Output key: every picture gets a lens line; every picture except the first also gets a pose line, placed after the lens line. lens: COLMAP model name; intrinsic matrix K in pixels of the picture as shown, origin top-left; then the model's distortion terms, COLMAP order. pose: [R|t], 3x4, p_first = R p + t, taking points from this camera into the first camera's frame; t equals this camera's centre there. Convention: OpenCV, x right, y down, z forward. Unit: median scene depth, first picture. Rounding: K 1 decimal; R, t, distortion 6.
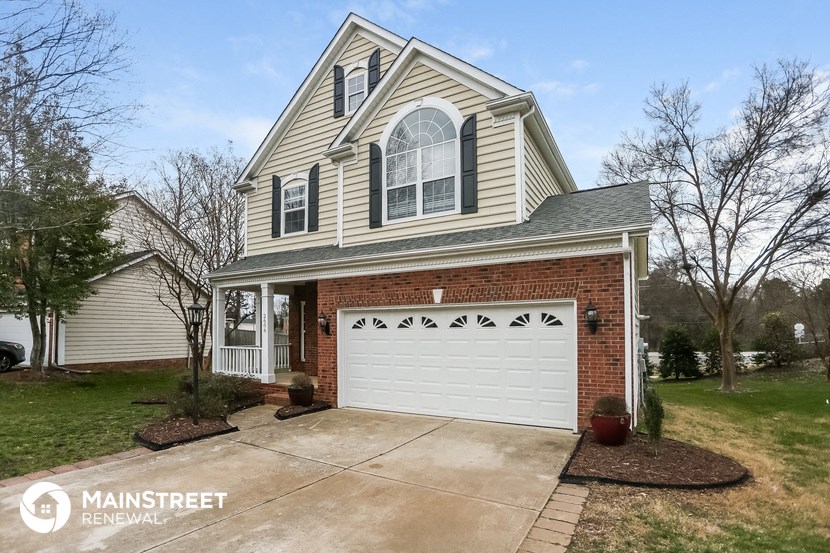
lens RADIAL K [[412.2, 0, 415.9], [0, 412.2, 322.7], [0, 0, 1]] dist [-0.030658, -0.000200]
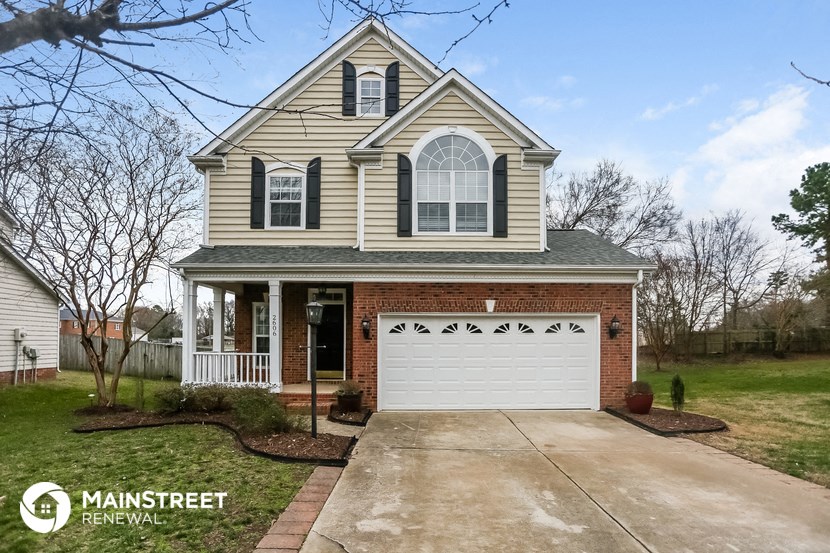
lens RADIAL K [[398.7, 0, 415.4], [0, 398.7, 338.2], [0, 0, 1]] dist [-0.030905, 0.000021]
pose [[0.865444, 0.009145, 0.500923, -0.593685], [-0.017191, 0.999787, 0.011449, 0.014764], [-0.500711, -0.018520, 0.865416, 0.113687]]
